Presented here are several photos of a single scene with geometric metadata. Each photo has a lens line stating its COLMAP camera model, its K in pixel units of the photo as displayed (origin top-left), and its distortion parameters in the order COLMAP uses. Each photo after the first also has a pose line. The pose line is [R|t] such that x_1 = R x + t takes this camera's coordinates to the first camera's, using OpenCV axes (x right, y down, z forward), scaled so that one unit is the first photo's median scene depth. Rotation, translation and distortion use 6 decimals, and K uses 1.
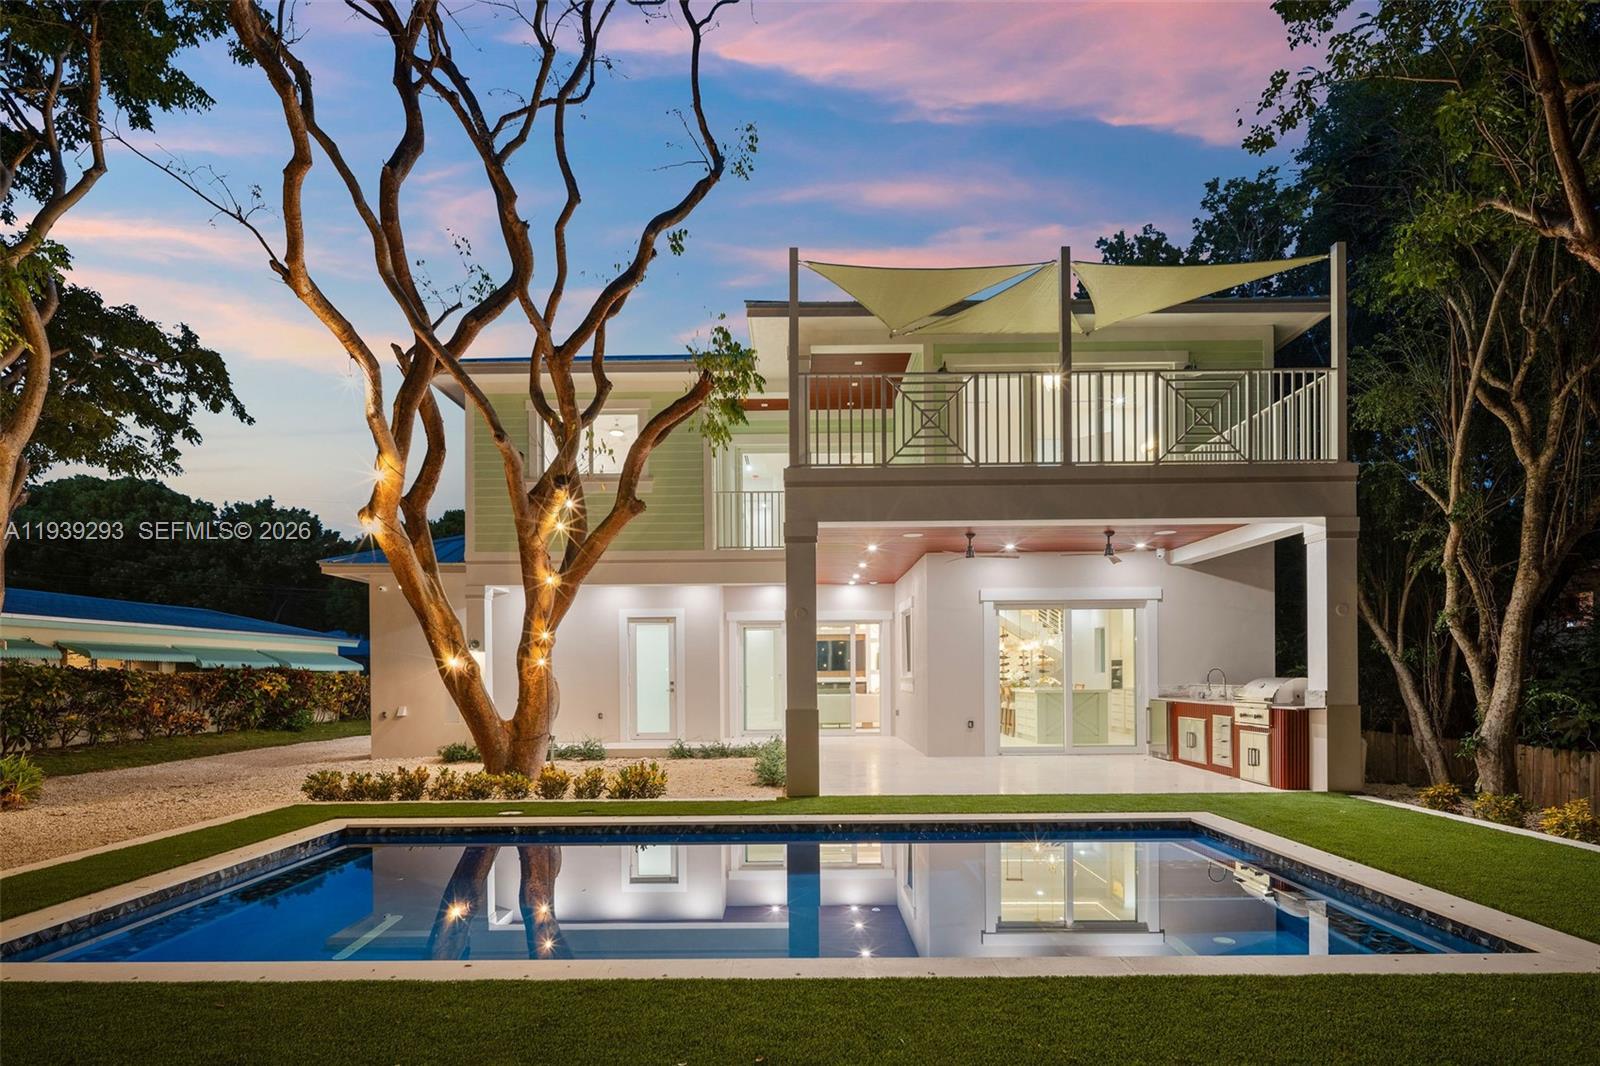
lens RADIAL K [[815.4, 0, 809.5], [0, 815.4, 678.7], [0, 0, 1]] dist [0.000891, -0.000330]
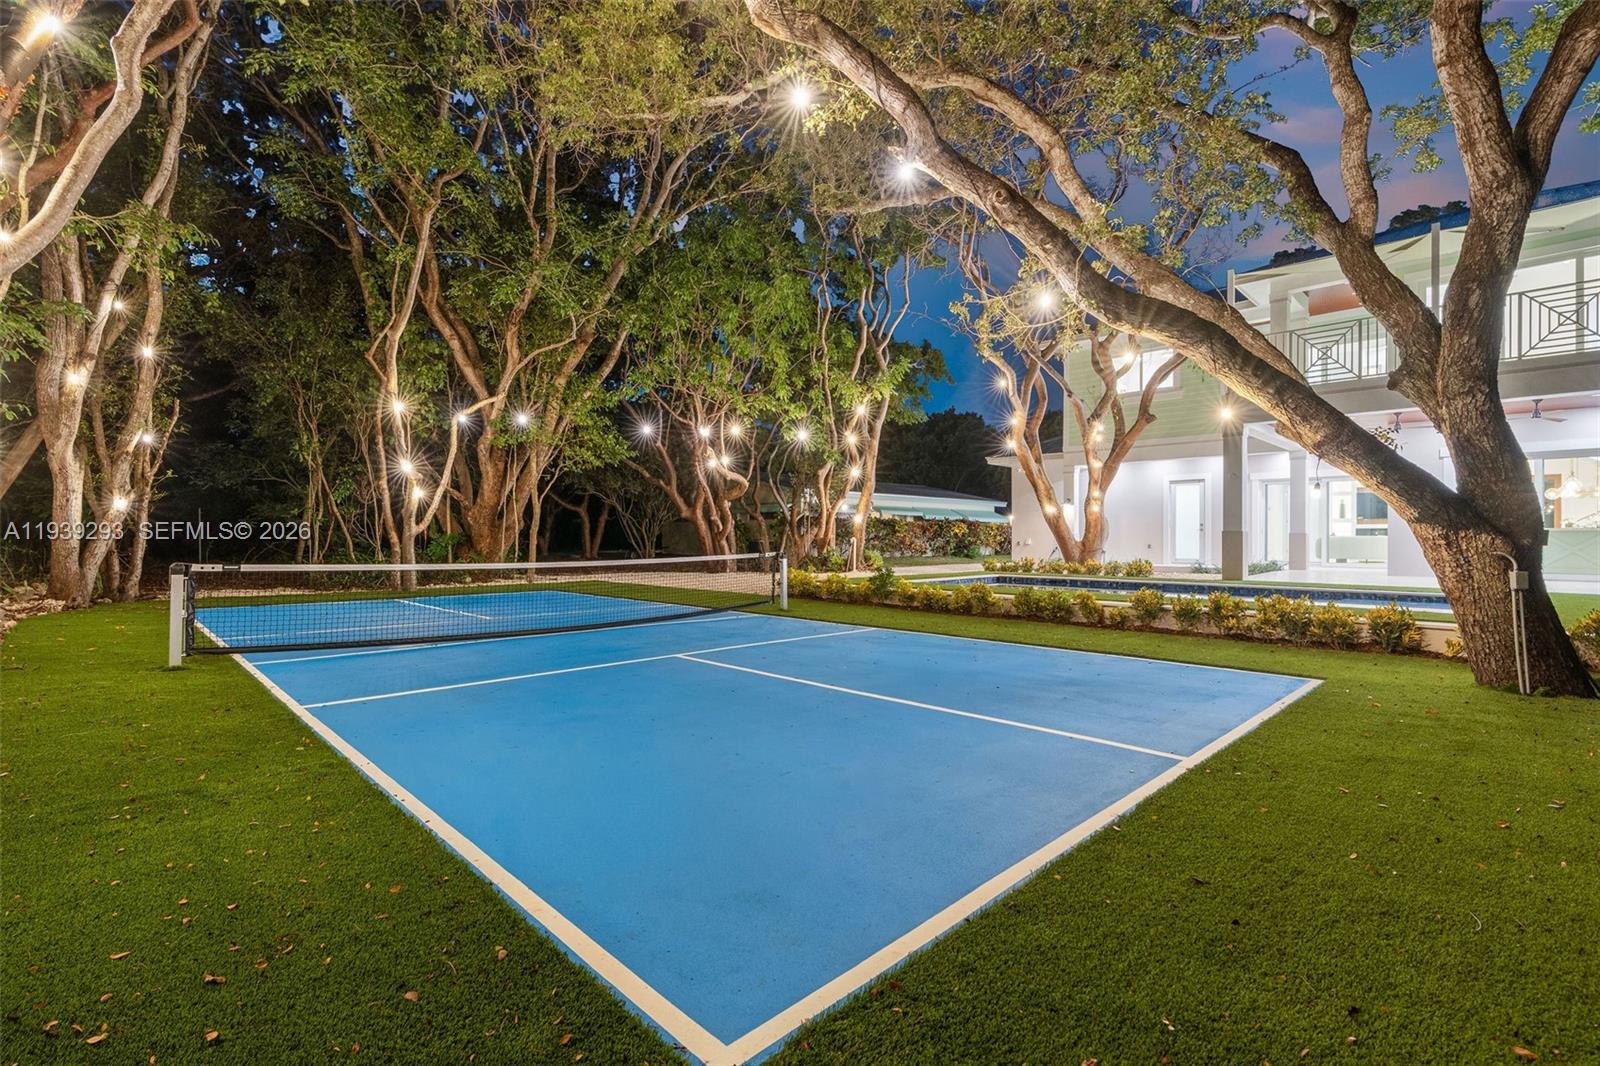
lens RADIAL K [[720.8, 0, 800.0], [0, 720.8, 533.0], [0, 0, 1]] dist [-0.001606, -0.000281]
pose [[0.706705, 0.007708, -0.707466, 0.232820], [-0.011322, 0.999936, -0.000416, 0.028810], [0.707418, 0.008304, 0.706747, -0.410578]]
